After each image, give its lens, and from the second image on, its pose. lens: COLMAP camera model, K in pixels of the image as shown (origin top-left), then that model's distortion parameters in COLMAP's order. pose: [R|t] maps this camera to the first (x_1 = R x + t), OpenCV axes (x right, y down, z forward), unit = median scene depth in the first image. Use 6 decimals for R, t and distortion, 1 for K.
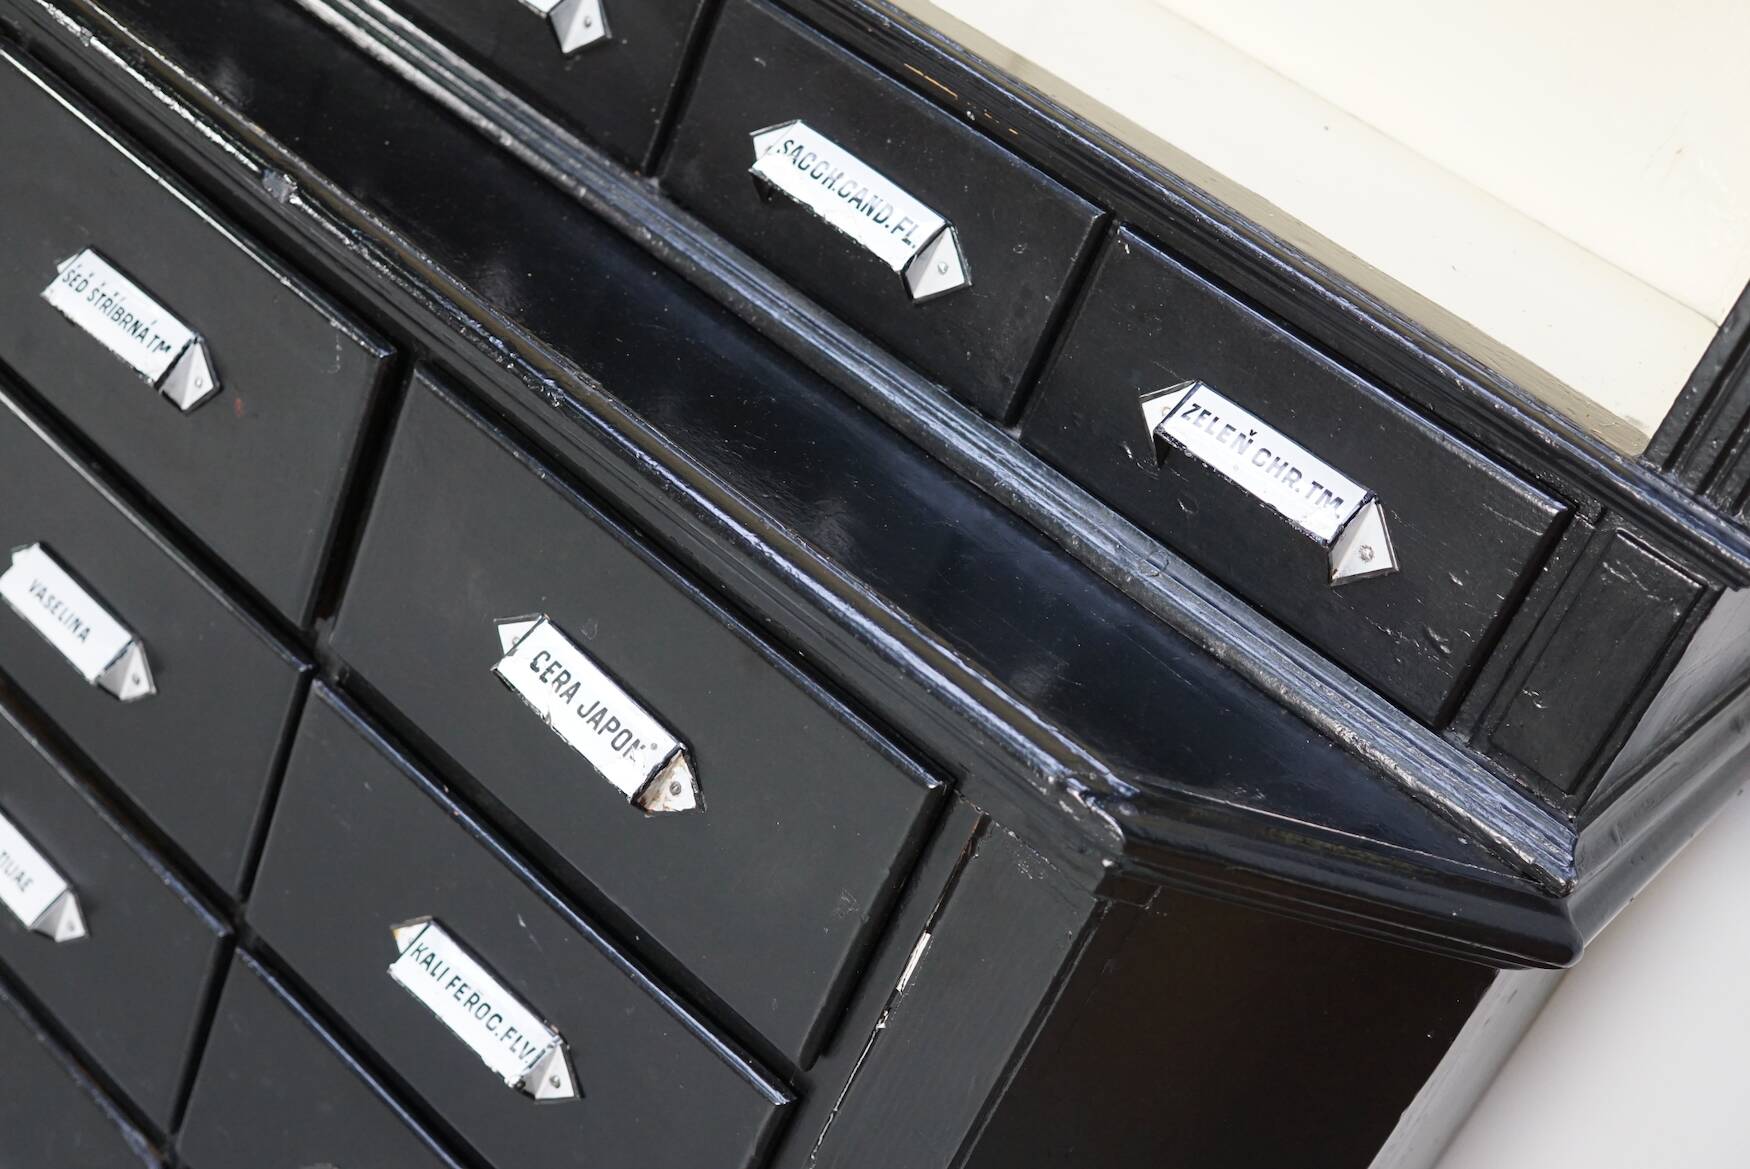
lens RADIAL K [[2267.2, 0, 882.0], [0, 2267.2, 594.4], [0, 0, 1]] dist [-0.152361, 0.336294]
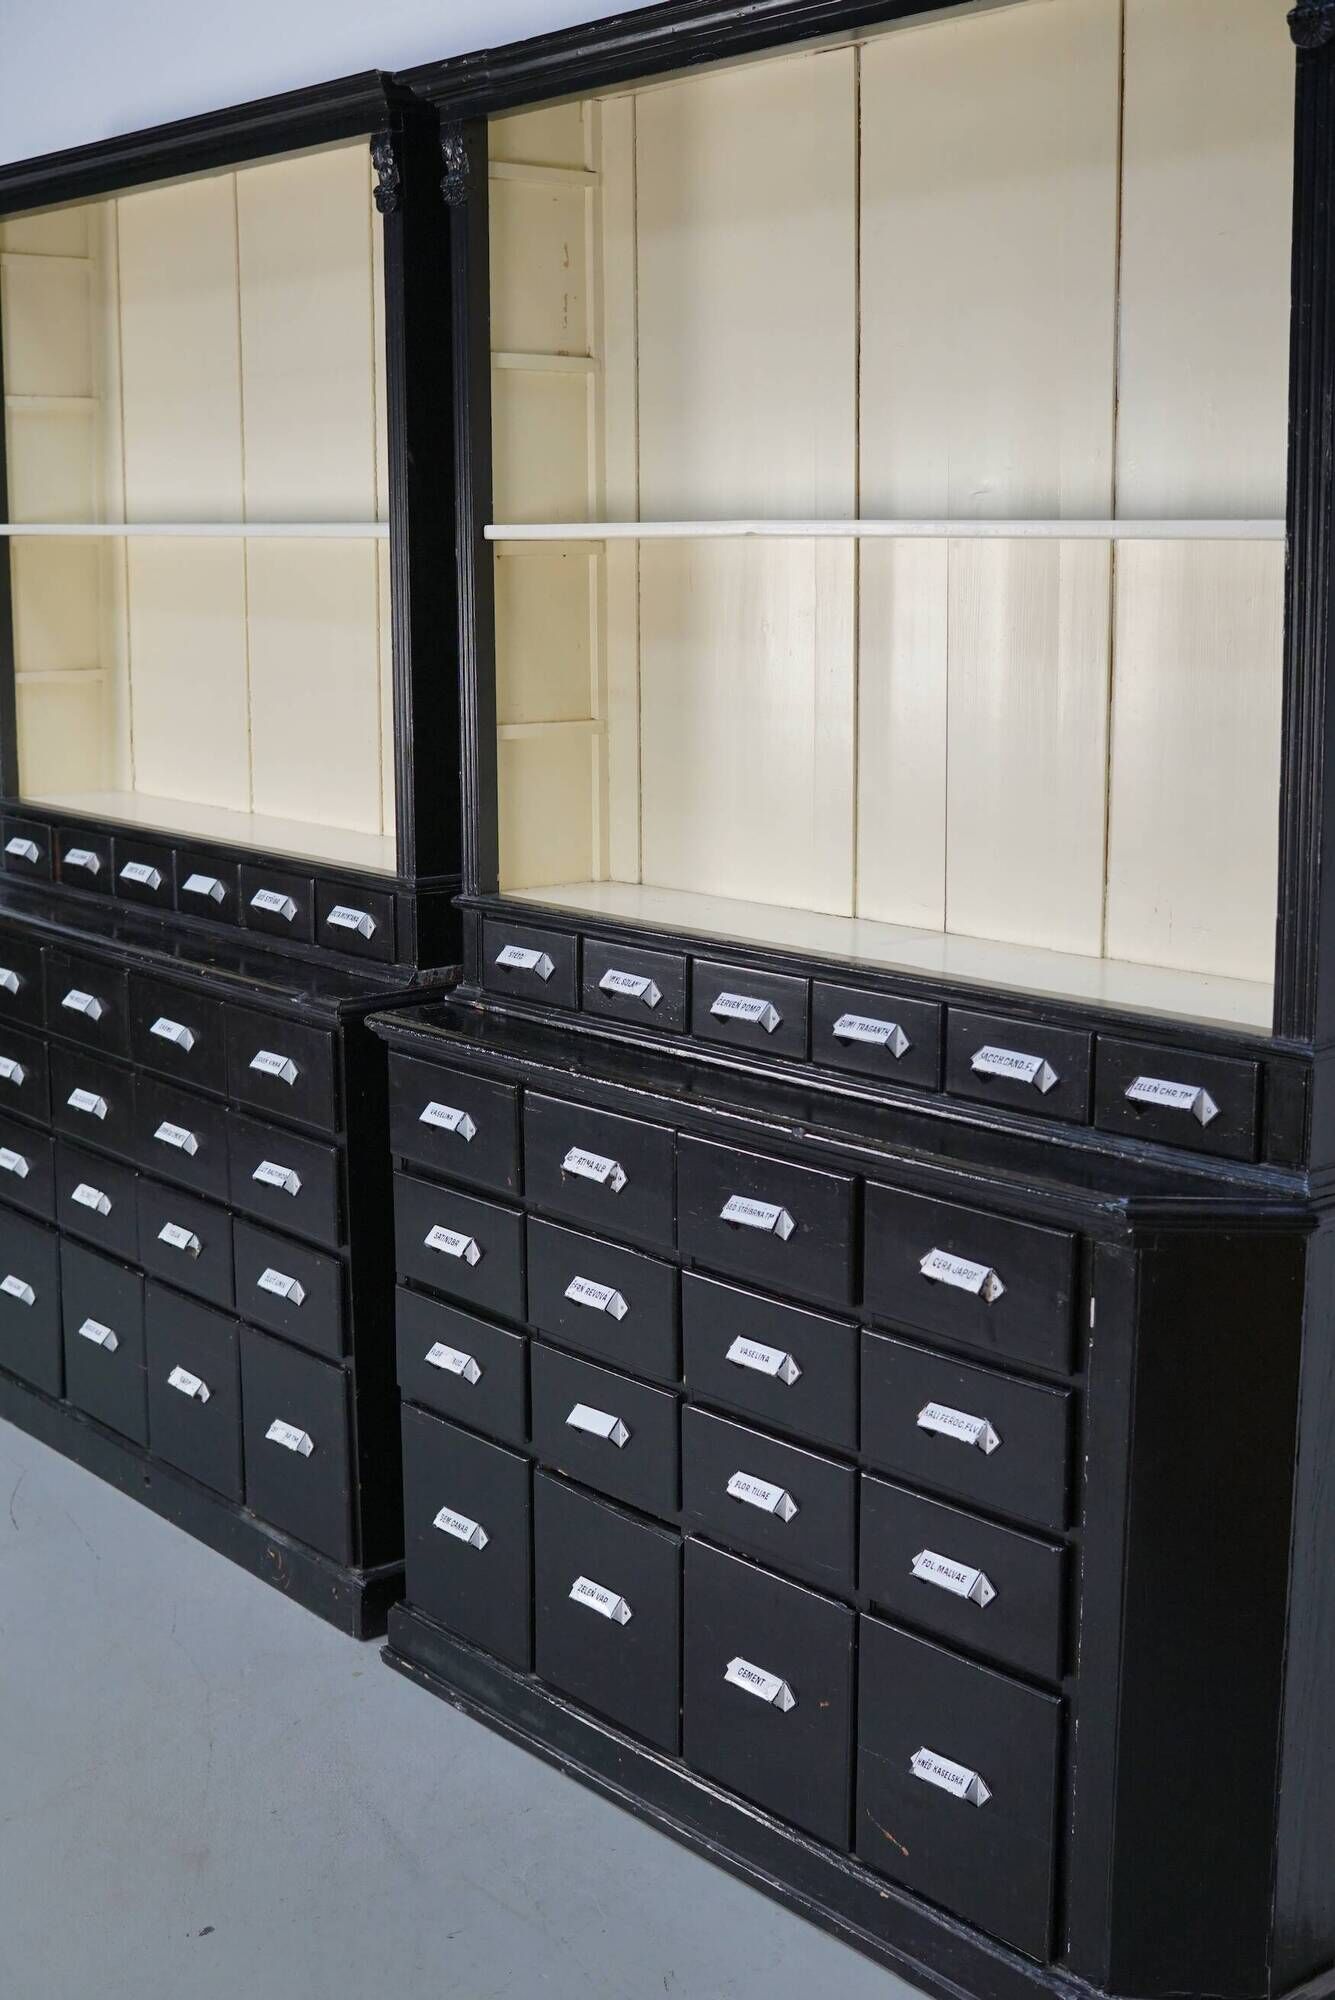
lens RADIAL K [[2591.1, 0, 676.6], [0, 2591.1, 999.2], [0, 0, 1]] dist [-0.152361, 0.336294]
pose [[0.911503, -0.324103, -0.253218, 0.416000], [0.206705, 0.893247, -0.399228, 0.864760], [0.355577, 0.311556, 0.881191, -1.766267]]
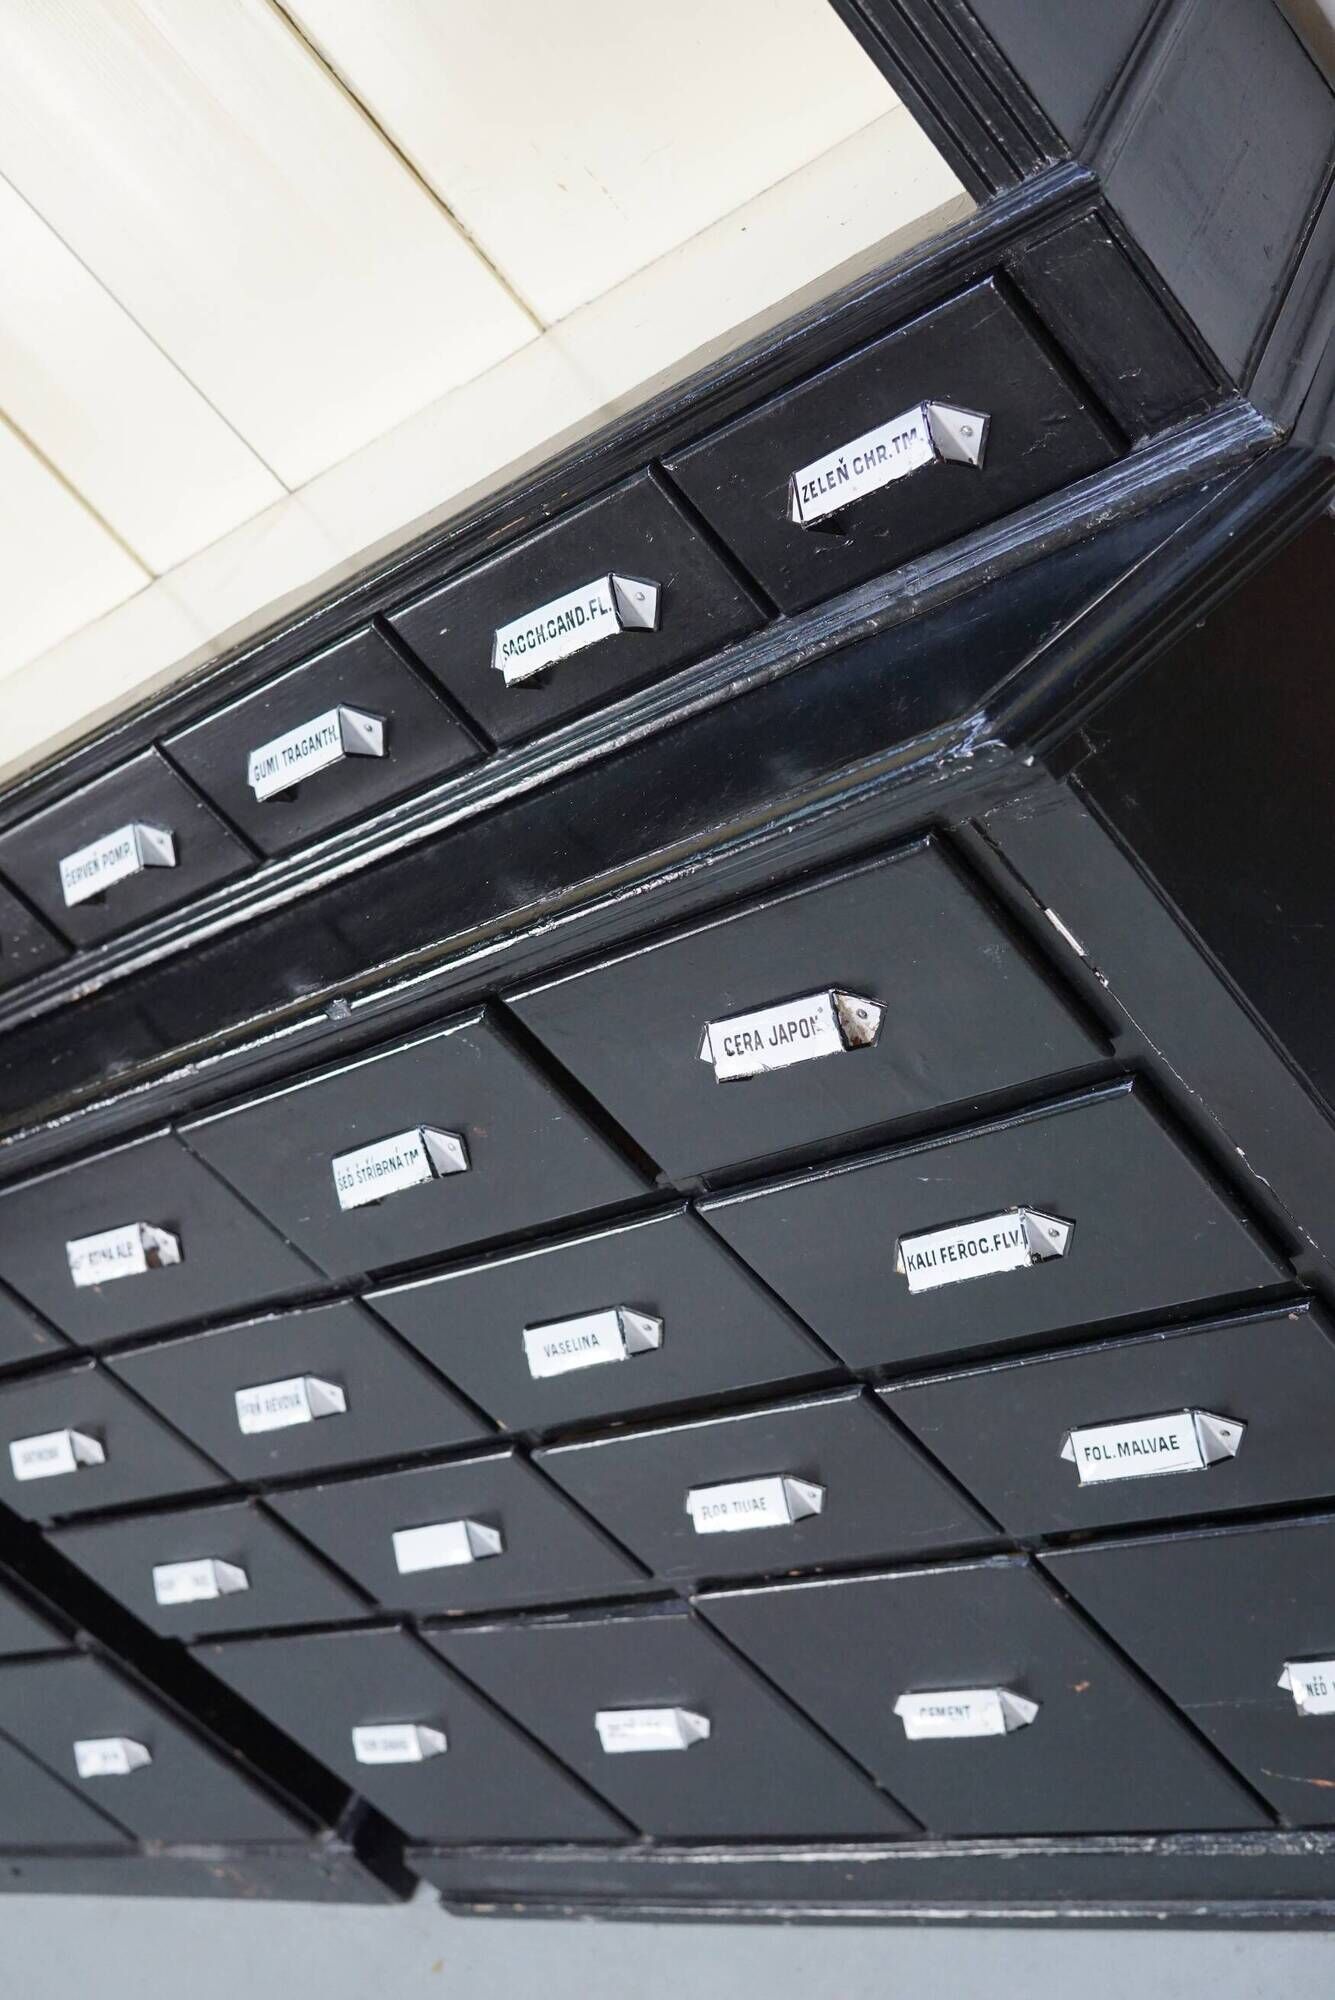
lens RADIAL K [[2591.1, 0, 676.6], [0, 2591.1, 999.2], [0, 0, 1]] dist [-0.152361, 0.336294]
pose [[0.493656, -0.823923, -0.278306, 0.247983], [0.814859, 0.550027, -0.182962, 0.248473], [0.303822, -0.136460, 0.942905, -0.338588]]
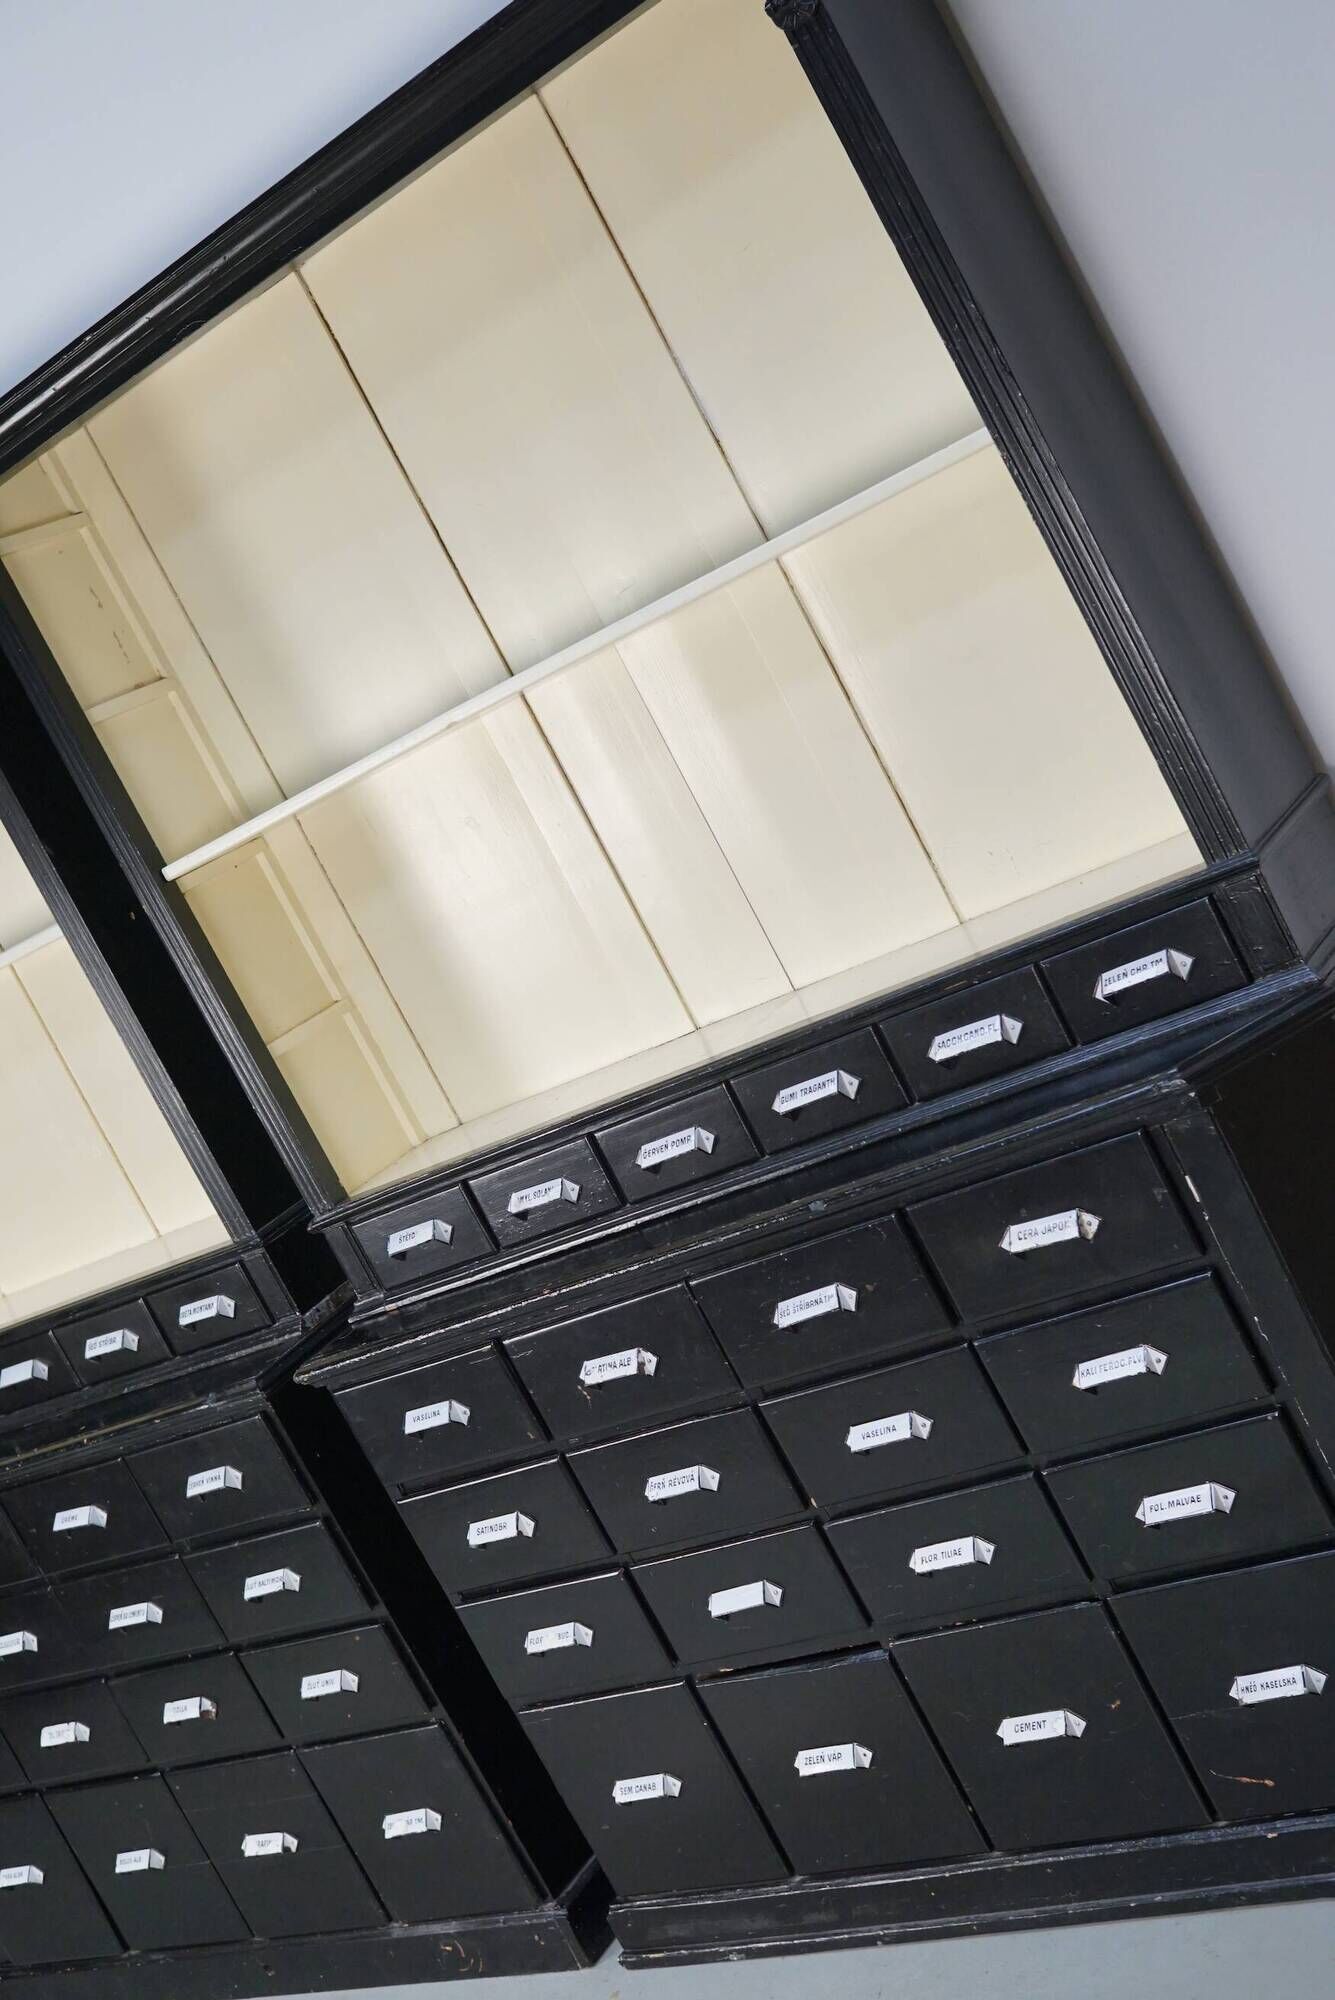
lens RADIAL K [[2591.1, 0, 676.6], [0, 2591.1, 999.2], [0, 0, 1]] dist [-0.152361, 0.336294]
pose [[0.657462, -0.753333, -0.015288, -0.159016], [0.692027, 0.611736, -0.383246, 0.714936], [0.298064, 0.241390, 0.923520, -1.885994]]
